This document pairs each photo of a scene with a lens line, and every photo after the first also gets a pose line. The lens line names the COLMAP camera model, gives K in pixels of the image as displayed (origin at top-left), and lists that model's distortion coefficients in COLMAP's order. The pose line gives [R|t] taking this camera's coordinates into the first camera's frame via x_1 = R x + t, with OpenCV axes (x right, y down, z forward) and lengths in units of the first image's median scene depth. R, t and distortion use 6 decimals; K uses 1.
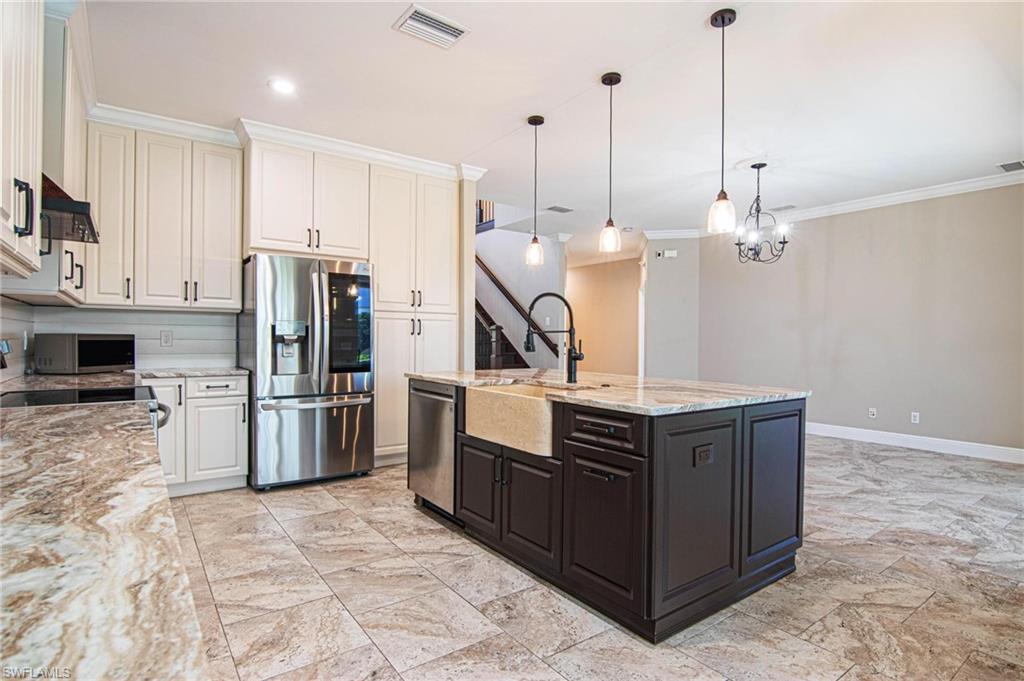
lens RADIAL K [[525.3, 0, 507.1], [0, 525.3, 343.4], [0, 0, 1]] dist [-0.010076, -0.009021]
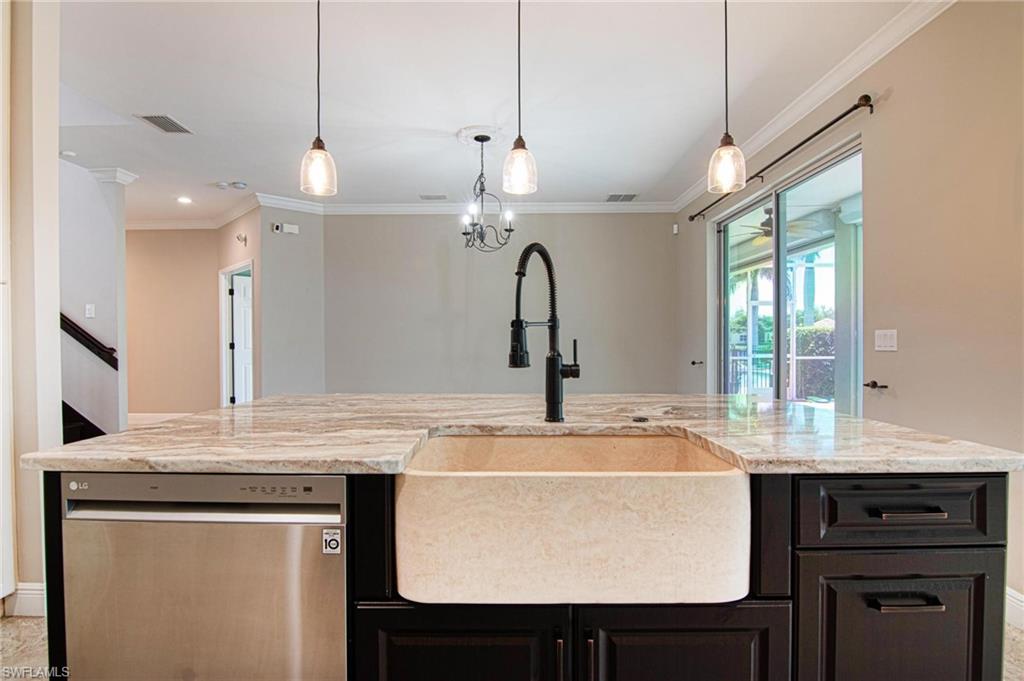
lens RADIAL K [[525.3, 0, 513.4], [0, 525.3, 340.1], [0, 0, 1]] dist [-0.010076, -0.009021]
pose [[0.592292, -0.011753, 0.805637, -0.322975], [0.014862, 0.999883, 0.003660, -0.009053], [-0.805586, 0.009806, 0.592398, 0.722433]]
